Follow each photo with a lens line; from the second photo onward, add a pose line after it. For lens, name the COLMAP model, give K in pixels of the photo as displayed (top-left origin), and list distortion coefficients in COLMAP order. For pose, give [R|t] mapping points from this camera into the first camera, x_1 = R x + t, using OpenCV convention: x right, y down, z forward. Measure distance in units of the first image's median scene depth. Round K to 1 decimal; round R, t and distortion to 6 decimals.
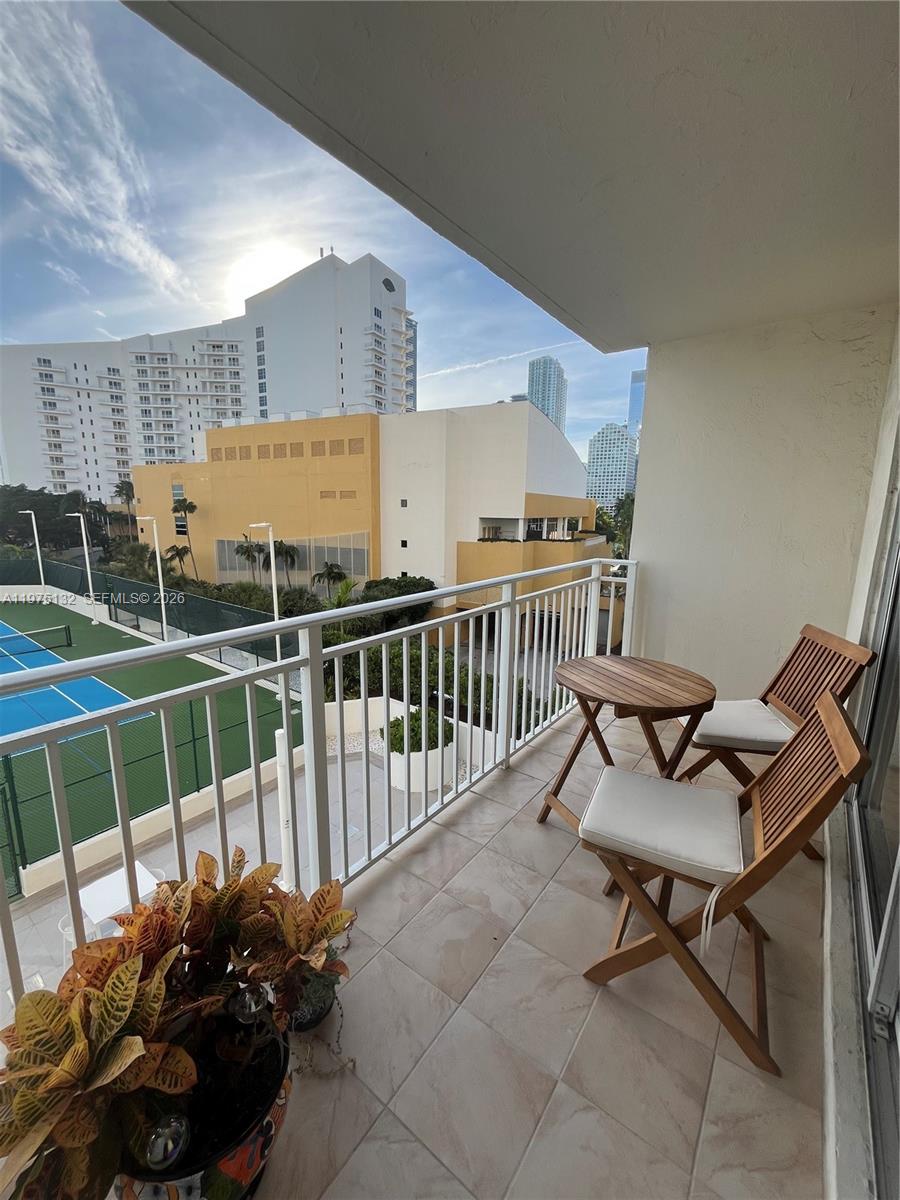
lens RADIAL K [[487.5, 0, 446.9], [0, 487.5, 599.2], [0, 0, 1]] dist [-0.002771, 0.000570]
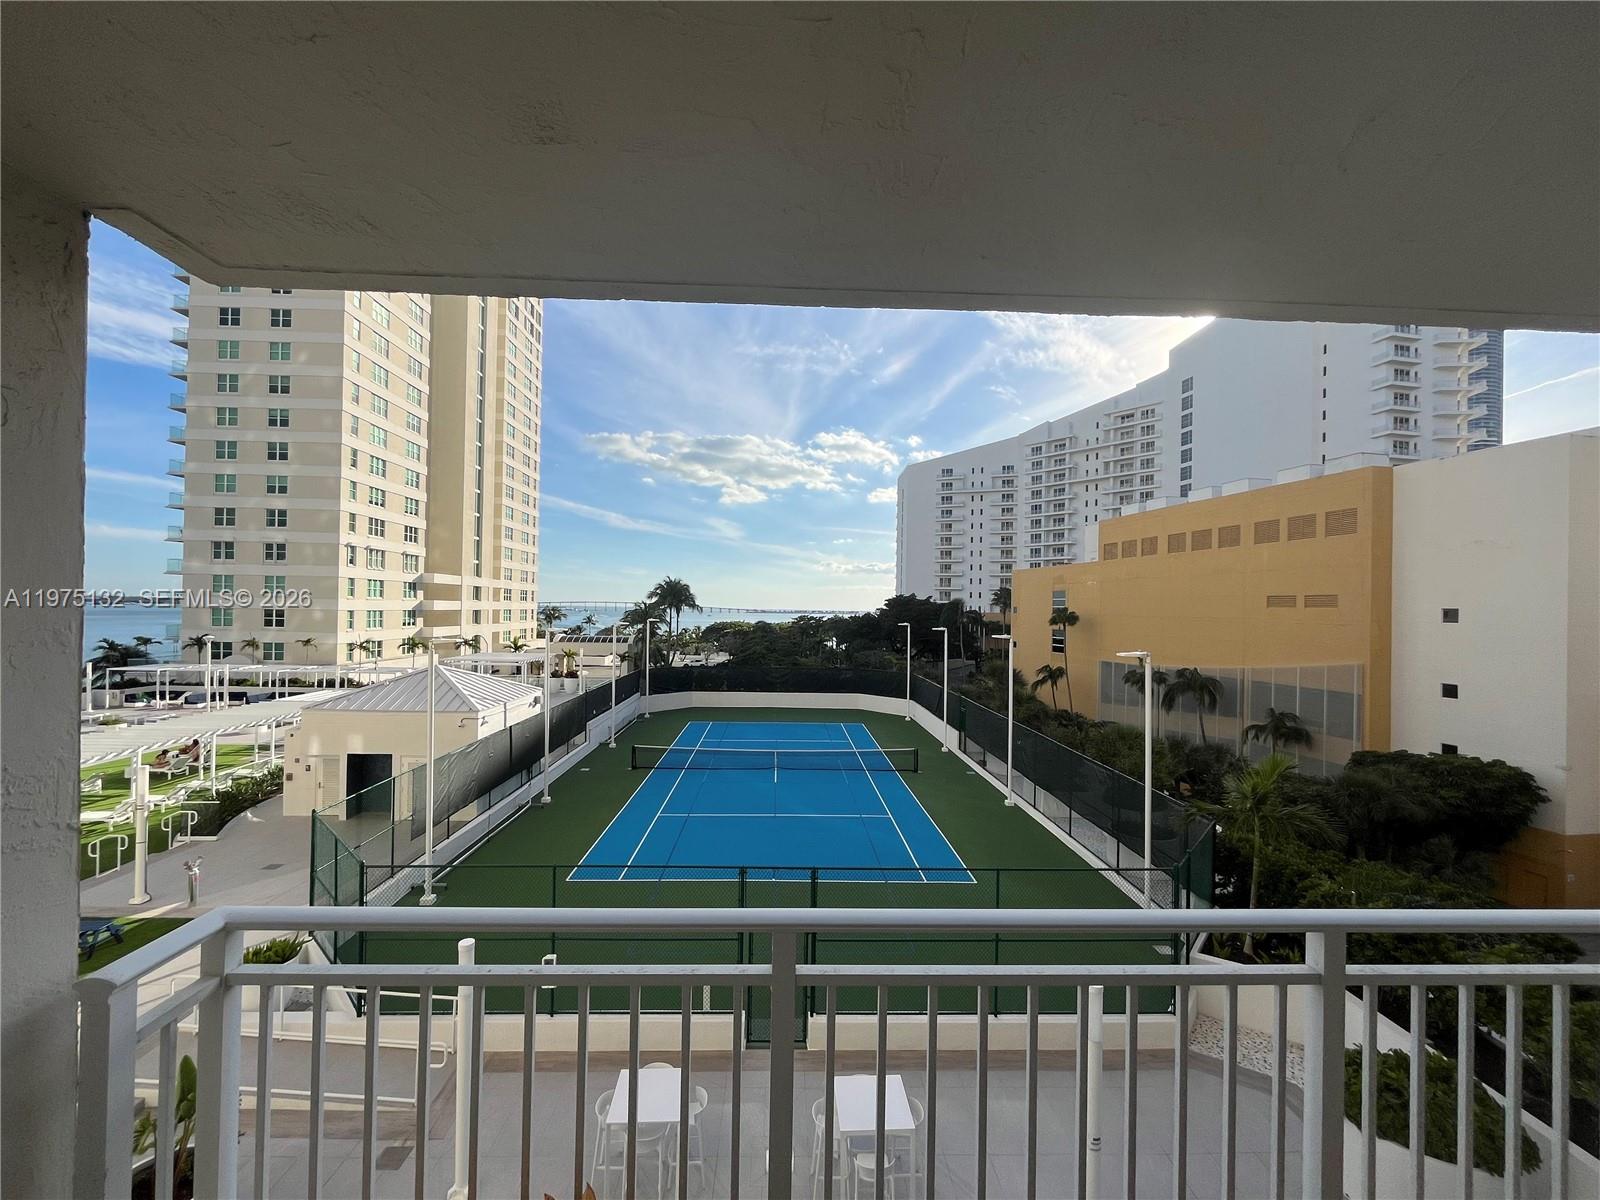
lens RADIAL K [[649.9, 0, 798.0], [0, 649.9, 604.0], [0, 0, 1]] dist [-0.002771, 0.000570]
pose [[0.630612, -0.008219, -0.776055, 0.015686], [-0.149200, 0.980008, -0.131617, -0.009438], [0.761622, 0.198787, 0.616779, 0.010746]]
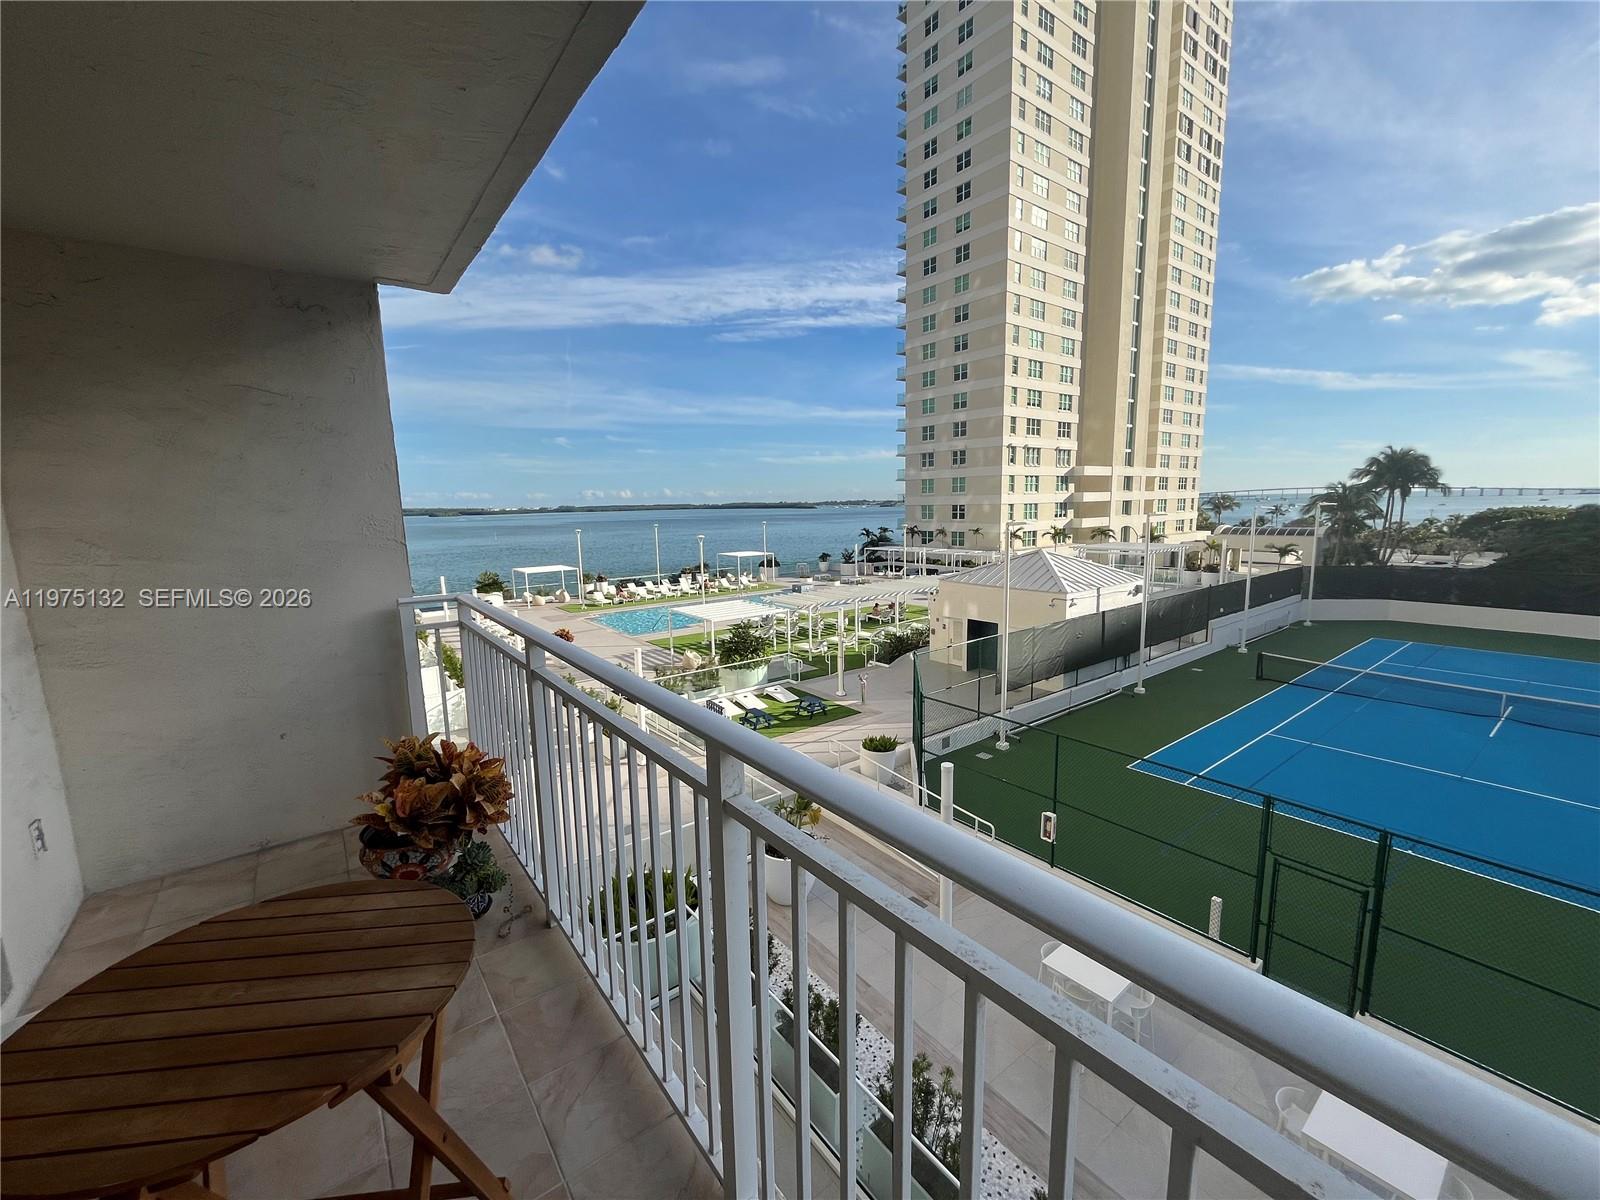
lens RADIAL K [[649.9, 0, 797.9], [0, 649.9, 604.5], [0, 0, 1]] dist [-0.002771, 0.000570]
pose [[-0.267659, 0.140644, -0.953193, 0.029448], [-0.157265, 0.969645, 0.187232, -0.012209], [0.950593, 0.200018, -0.237416, 0.060934]]
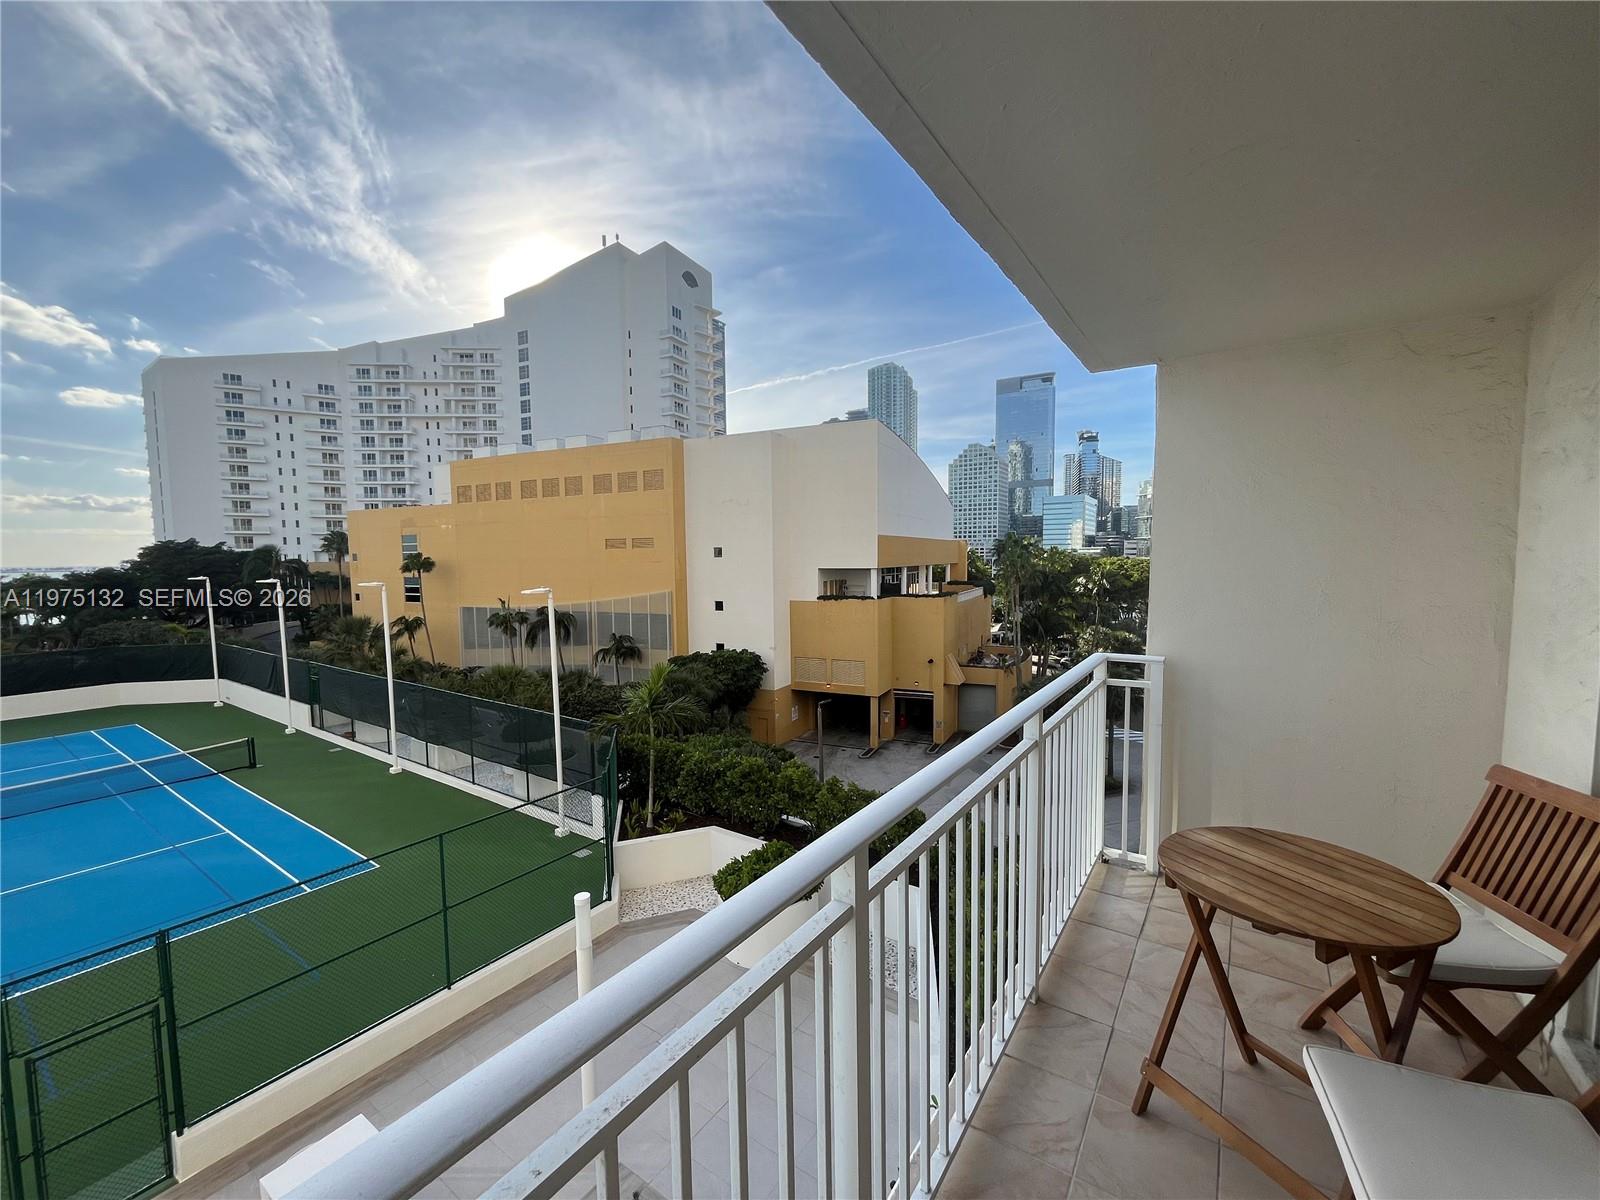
lens RADIAL K [[649.9, 0, 798.4], [0, 649.9, 605.6], [0, 0, 1]] dist [-0.002771, 0.000570]
pose [[0.998615, -0.028409, 0.044289, -0.012030], [0.032972, 0.993823, -0.105969, -0.004990], [-0.041005, 0.107283, 0.993383, 0.006438]]
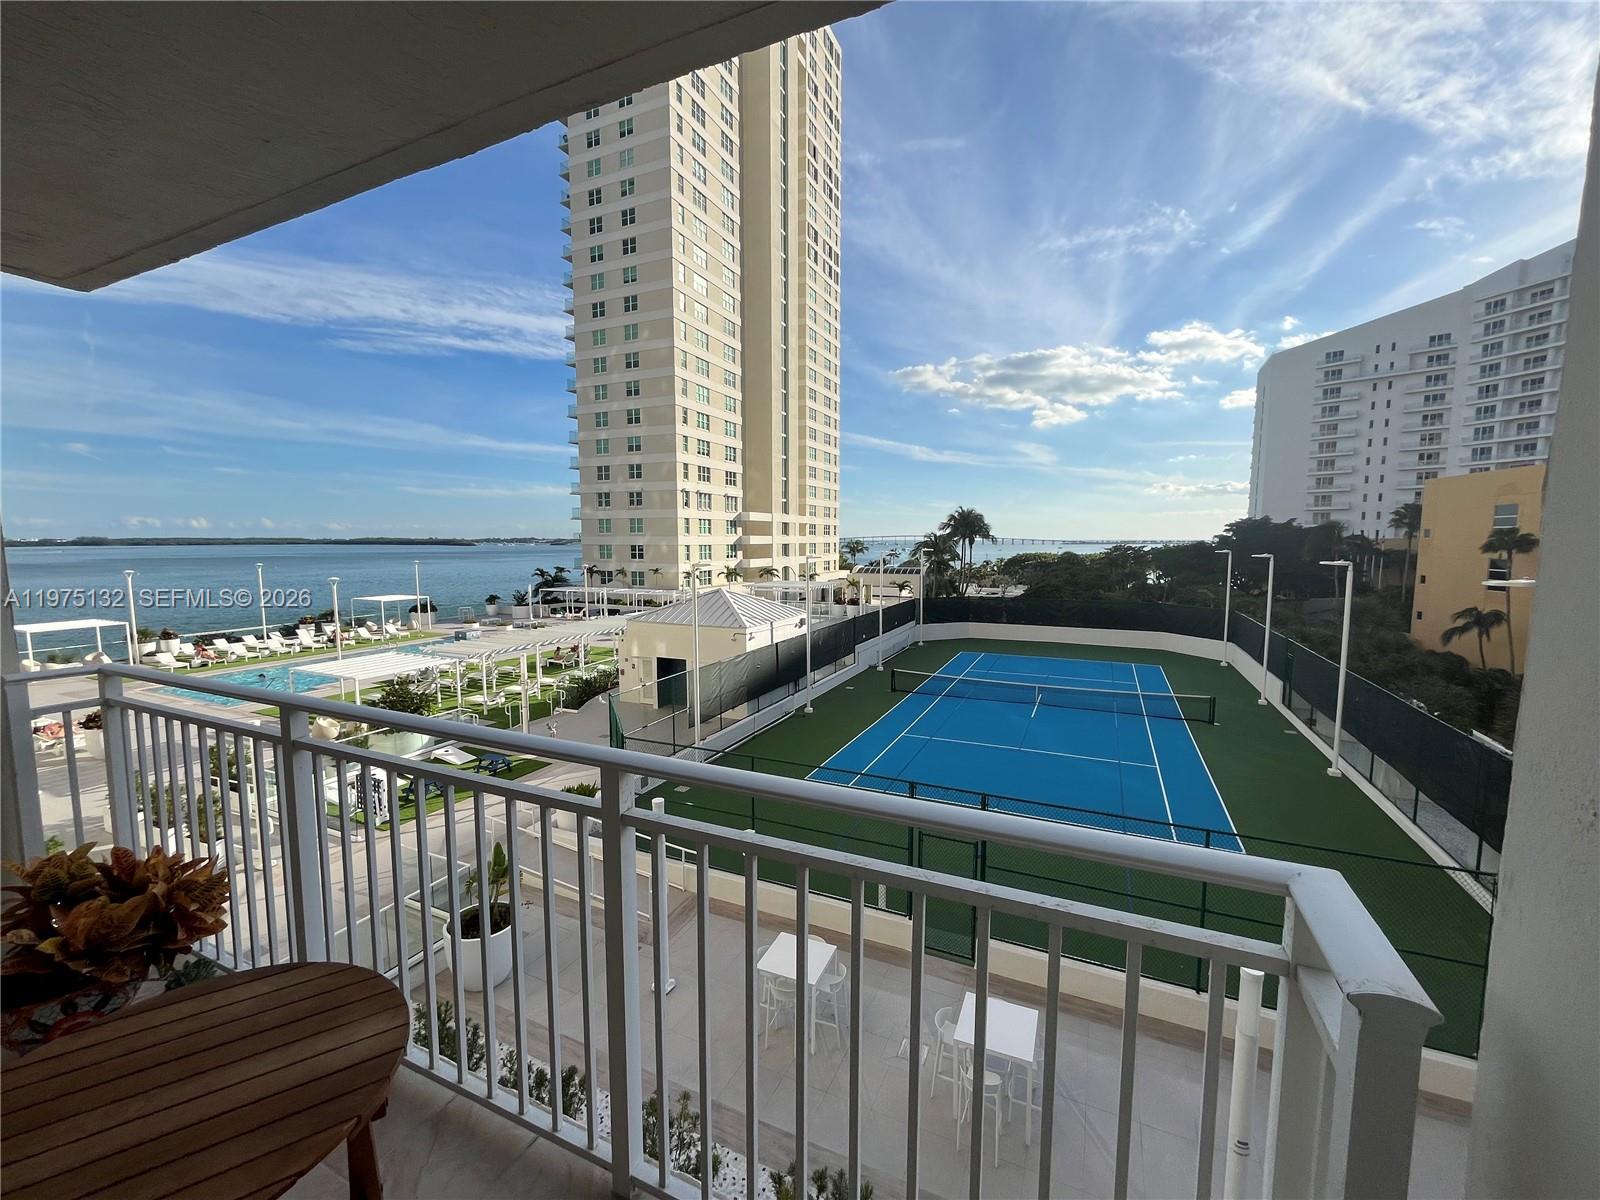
lens RADIAL K [[649.9, 0, 798.3], [0, 649.9, 605.2], [0, 0, 1]] dist [-0.002771, 0.000570]
pose [[0.214728, 0.084737, -0.972991, 0.037610], [-0.173179, 0.983746, 0.047455, -0.012120], [0.961198, 0.158312, 0.225913, 0.053367]]
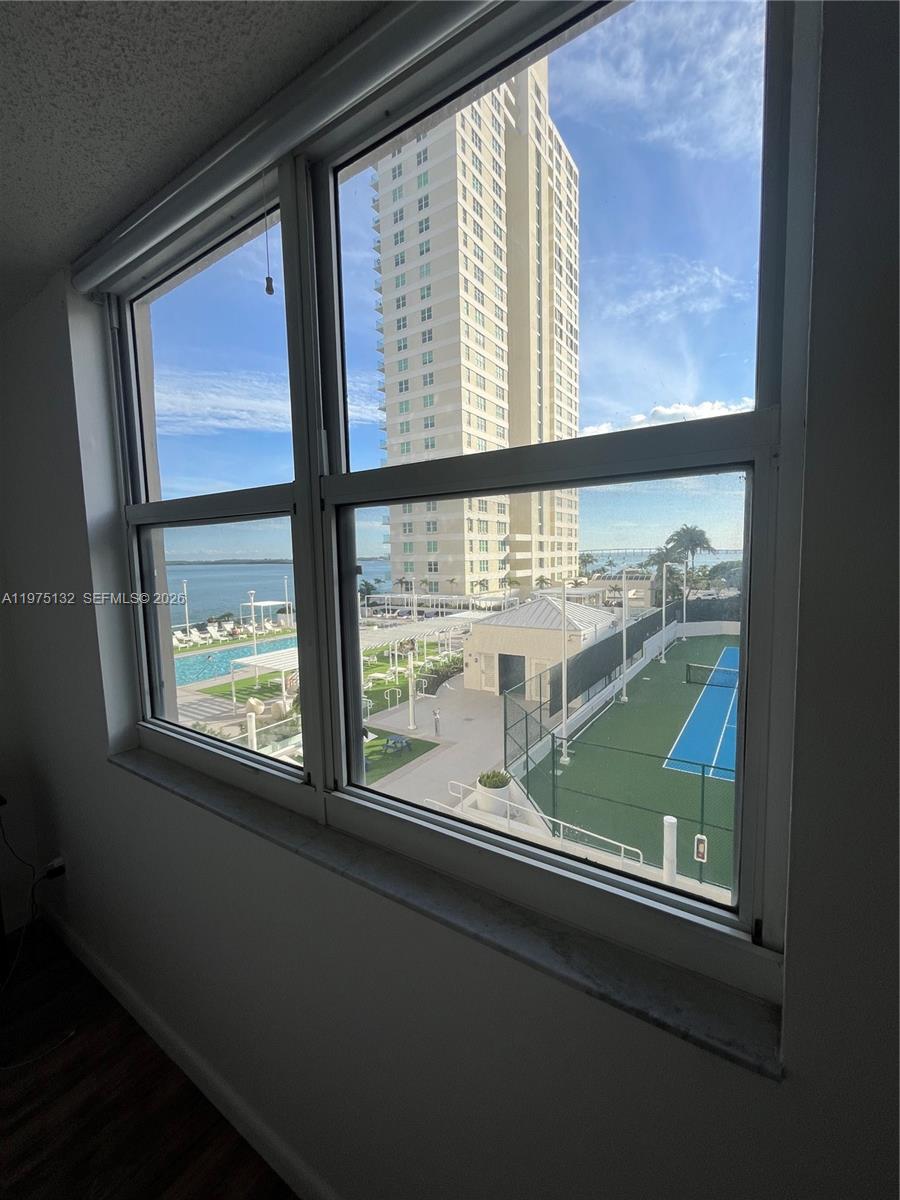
lens RADIAL K [[487.5, 0, 445.0], [0, 487.5, 598.5], [0, 0, 1]] dist [-0.002771, 0.000570]
pose [[0.055304, 0.072078, -0.995865, -0.022793], [-0.157374, 0.985554, 0.062592, -0.001207], [0.985989, 0.153261, 0.065848, -0.026327]]
